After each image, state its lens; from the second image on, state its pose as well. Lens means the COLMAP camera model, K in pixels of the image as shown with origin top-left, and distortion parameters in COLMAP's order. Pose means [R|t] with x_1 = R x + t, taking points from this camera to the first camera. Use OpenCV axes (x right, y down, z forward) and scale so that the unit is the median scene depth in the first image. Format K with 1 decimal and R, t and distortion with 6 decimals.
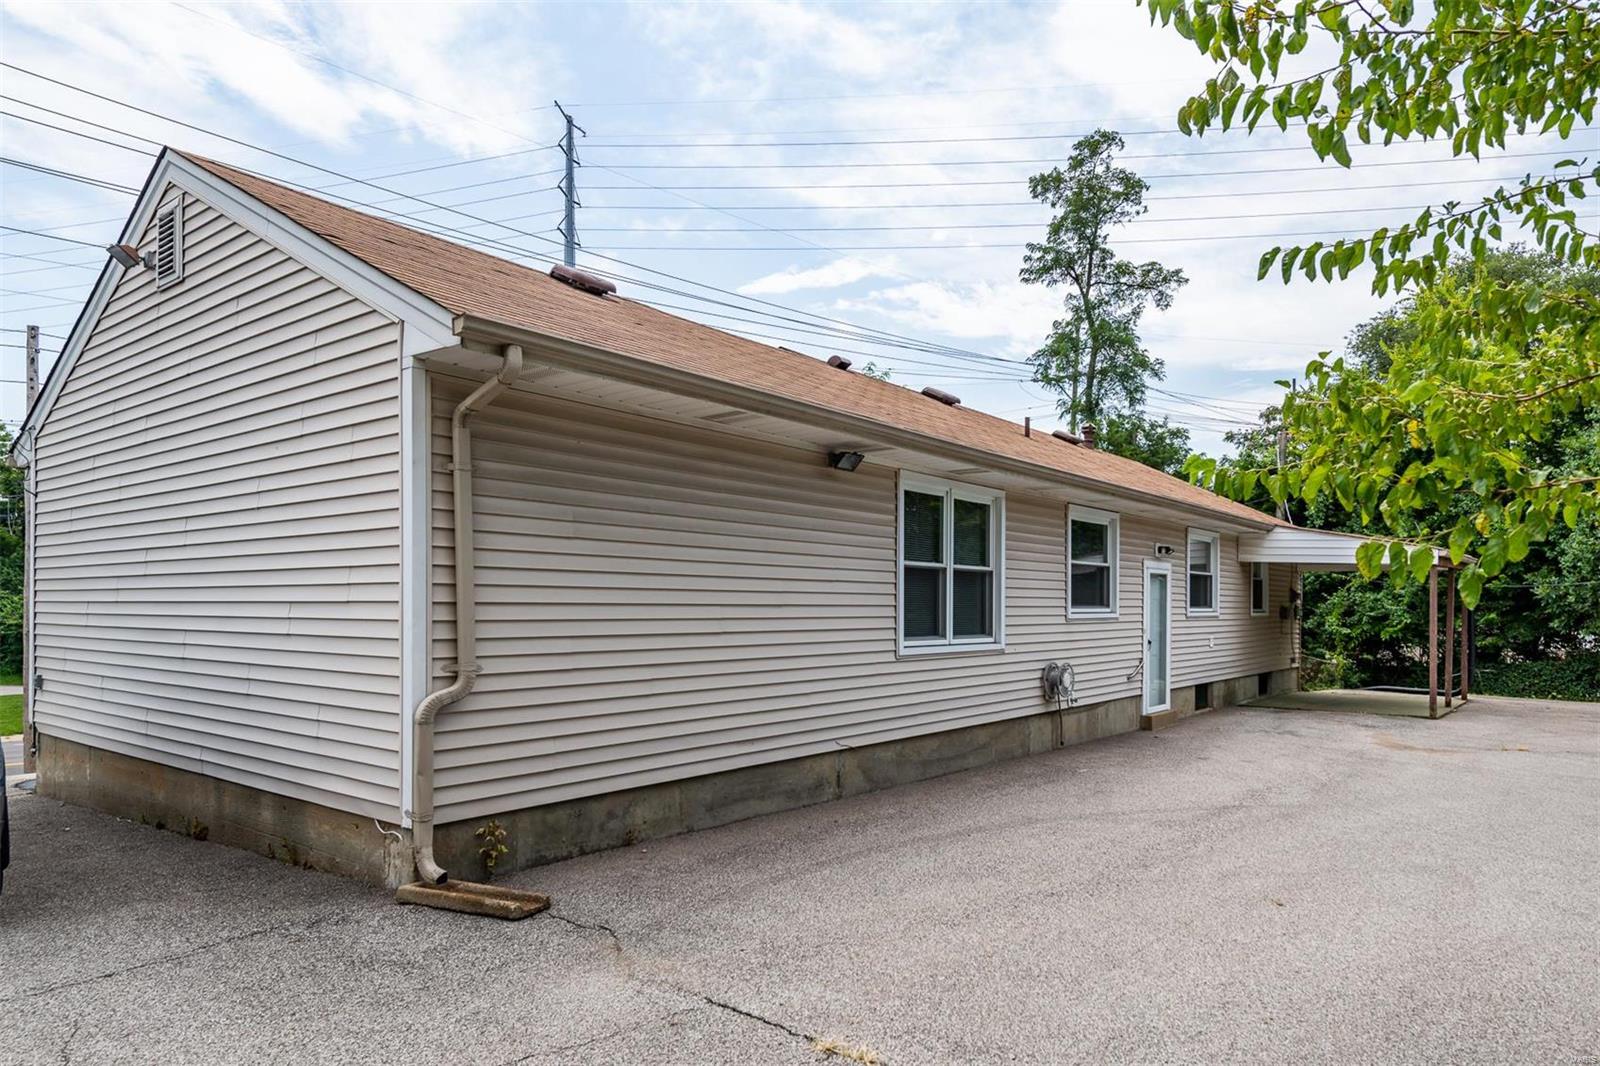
lens RADIAL K [[973.9, 0, 802.3], [0, 973.9, 598.7], [0, 0, 1]] dist [0.002742, 0.000579]
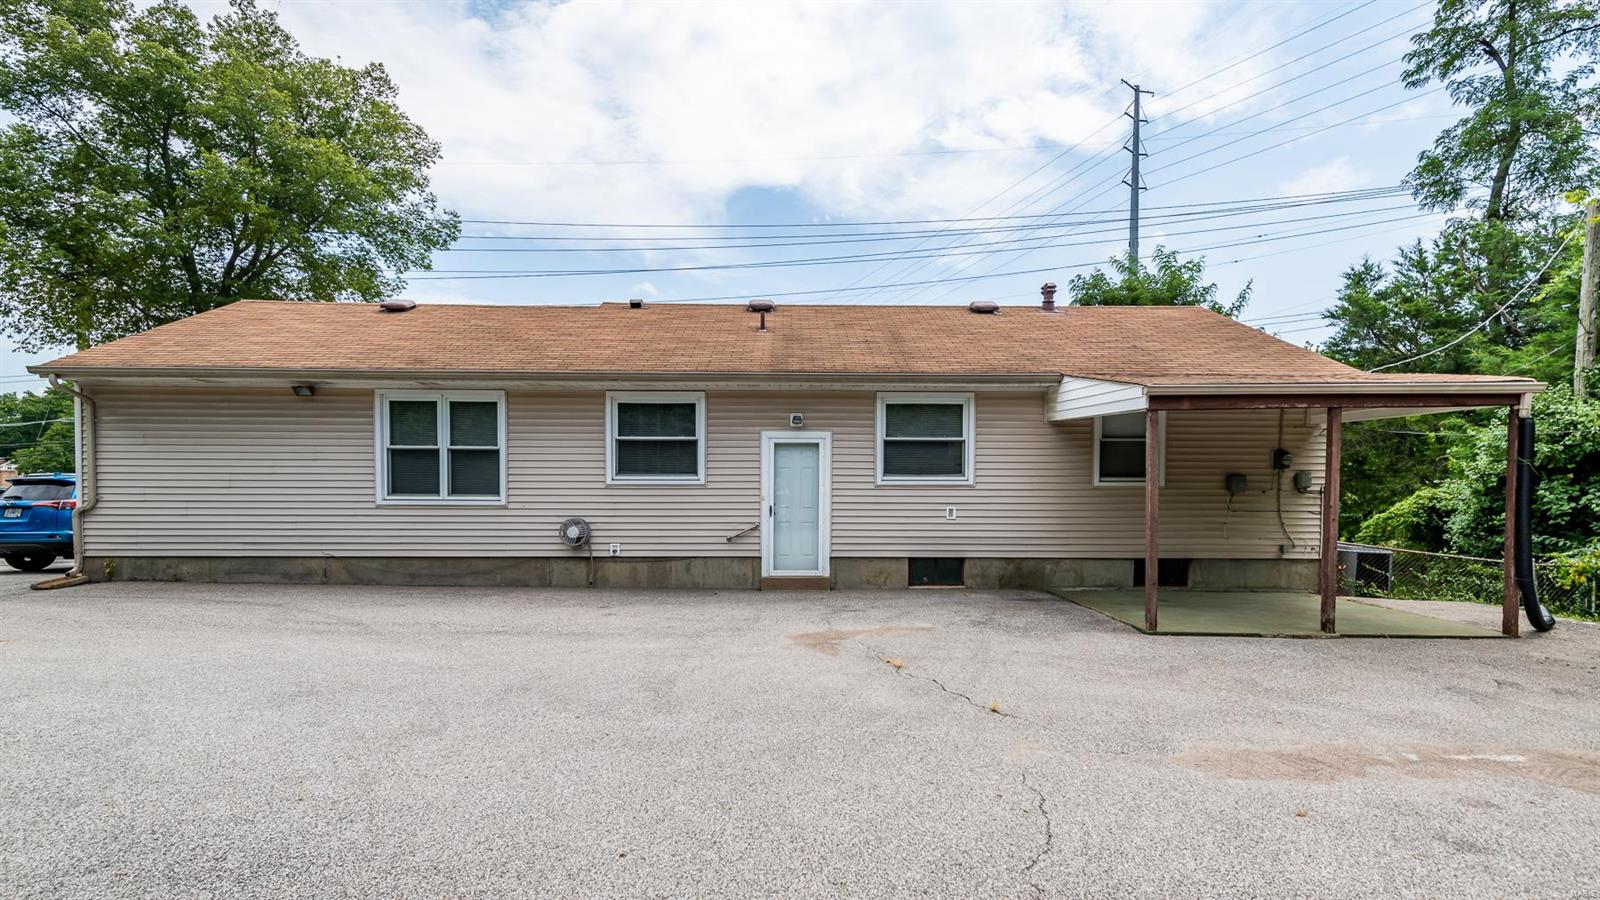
lens RADIAL K [[685.4, 0, 800.1], [0, 685.4, 488.8], [0, 0, 1]] dist [0.005166, 0.000243]
pose [[0.621113, 0.012130, -0.783627, 1.469350], [0.005609, 0.999786, 0.019922, 0.013793], [0.783701, -0.016769, 0.620912, 0.868340]]
